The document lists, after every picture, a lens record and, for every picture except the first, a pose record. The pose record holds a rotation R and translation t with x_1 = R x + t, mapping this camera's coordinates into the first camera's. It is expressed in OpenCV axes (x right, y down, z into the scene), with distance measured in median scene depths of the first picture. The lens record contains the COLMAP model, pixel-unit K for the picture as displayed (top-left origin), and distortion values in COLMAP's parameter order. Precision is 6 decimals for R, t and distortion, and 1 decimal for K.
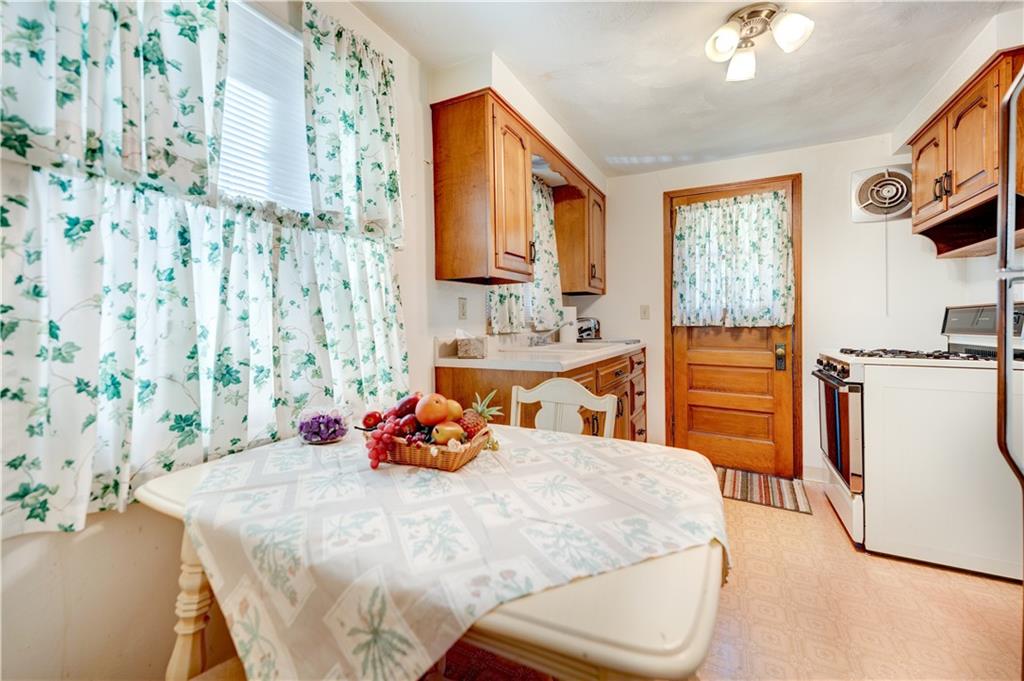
lens RADIAL K [[419.1, 0, 516.7], [0, 419.1, 330.3], [0, 0, 1]] dist [-0.013870, 0.000478]
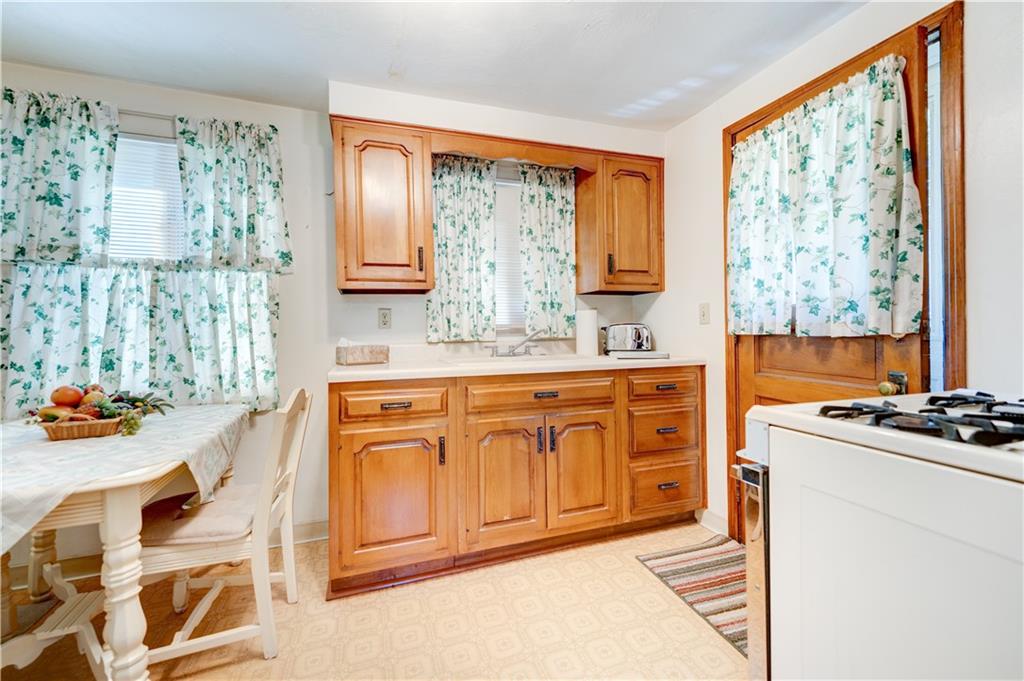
lens RADIAL K [[419.1, 0, 513.0], [0, 419.1, 332.5], [0, 0, 1]] dist [-0.013870, 0.000478]
pose [[0.727725, 0.000618, -0.685869, 1.082624], [-0.004516, 0.999982, -0.003890, -0.017381], [0.685854, 0.005928, 0.727715, 0.581600]]
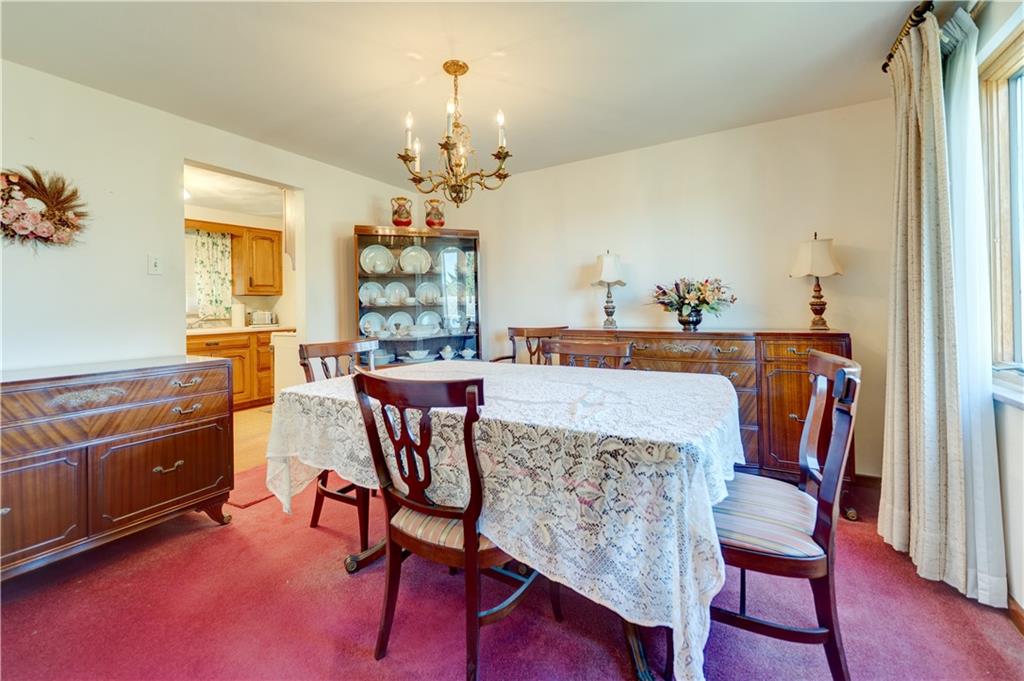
lens RADIAL K [[419.1, 0, 522.4], [0, 419.1, 304.8], [0, 0, 1]] dist [-0.013870, 0.000478]
pose [[0.999144, -0.013109, -0.039235, 2.358777], [0.012255, 0.999684, -0.021933, -0.012680], [0.039510, 0.021434, 0.998989, -0.990123]]
